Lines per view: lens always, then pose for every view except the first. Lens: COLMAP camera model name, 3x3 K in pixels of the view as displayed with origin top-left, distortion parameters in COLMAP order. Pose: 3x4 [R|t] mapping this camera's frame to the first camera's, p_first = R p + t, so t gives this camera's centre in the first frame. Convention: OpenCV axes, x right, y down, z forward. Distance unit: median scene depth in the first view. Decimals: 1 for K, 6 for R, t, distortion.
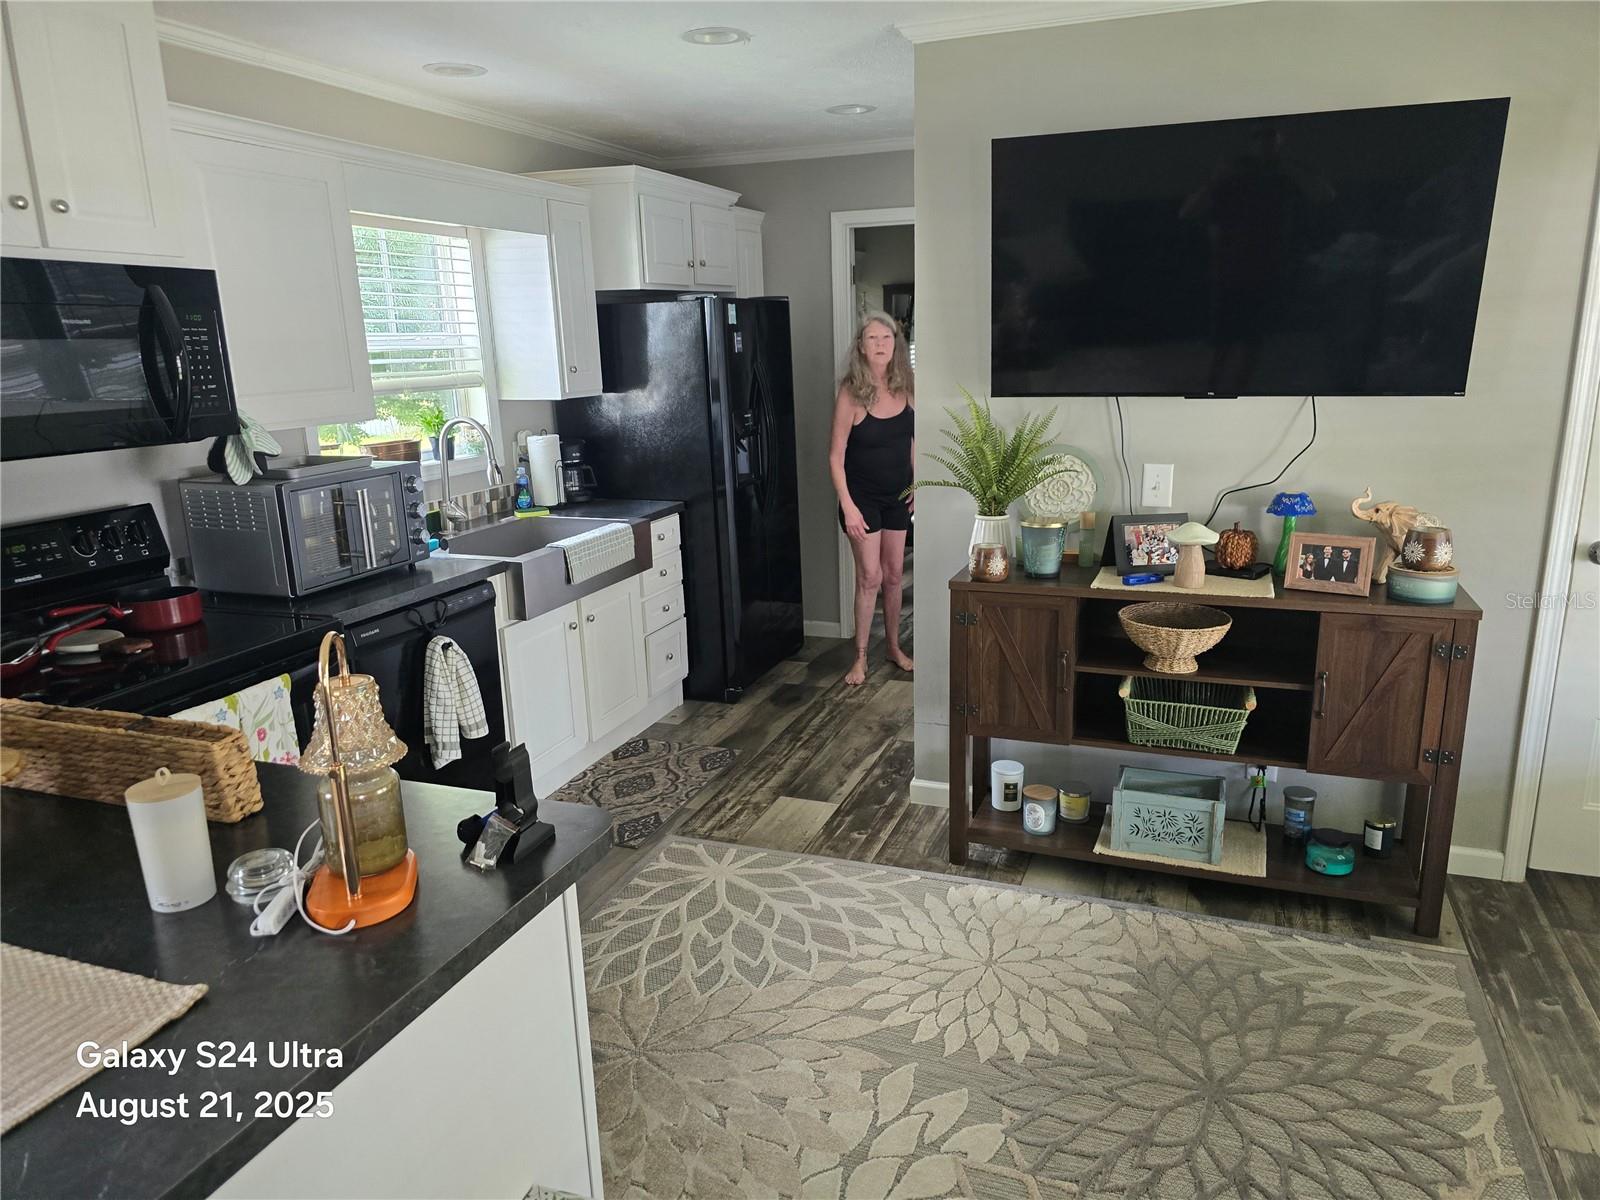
lens RADIAL K [[1080.4, 0, 809.4], [0, 1080.4, 609.5], [0, 0, 1]] dist [0.053392, -0.049673]
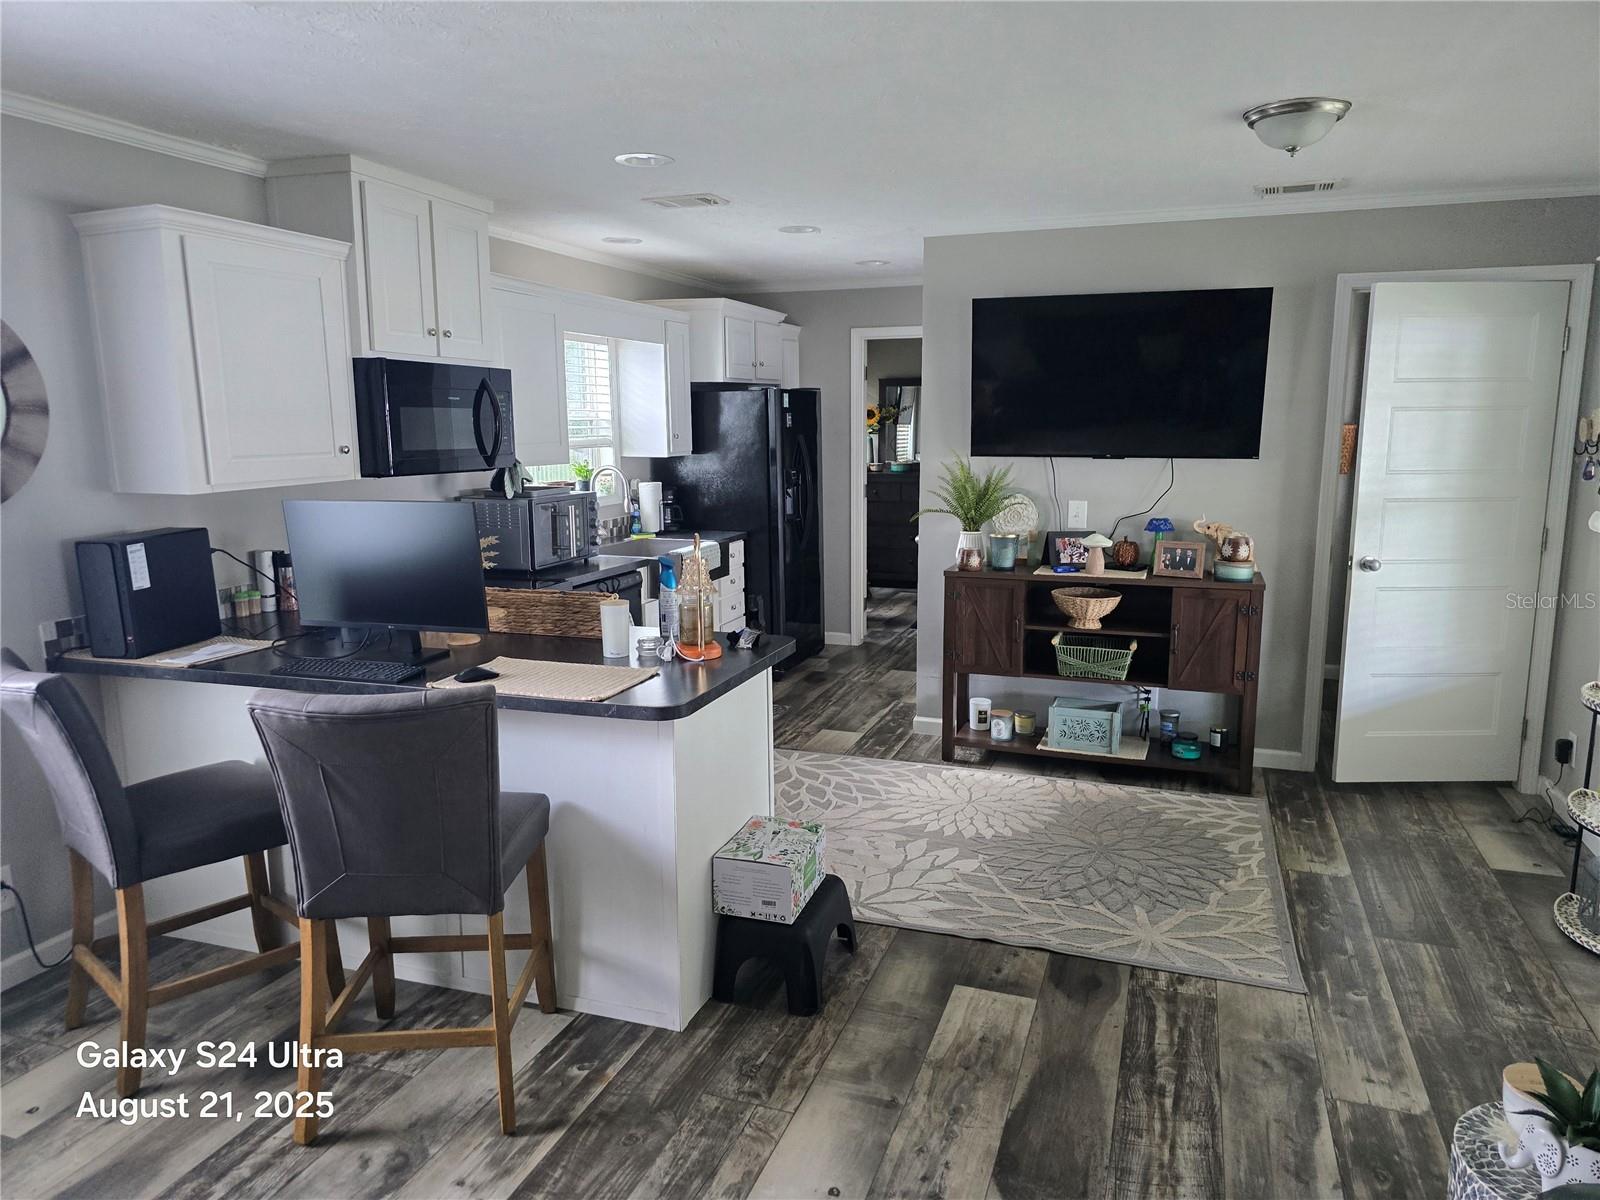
lens RADIAL K [[1080.4, 0, 791.9], [0, 1080.4, 603.5], [0, 0, 1]] dist [0.053392, -0.049673]
pose [[0.999747, 0.017783, 0.013757, -0.109014], [-0.016617, 0.996604, -0.080655, 0.147674], [-0.015144, 0.080406, 0.996647, -0.539358]]
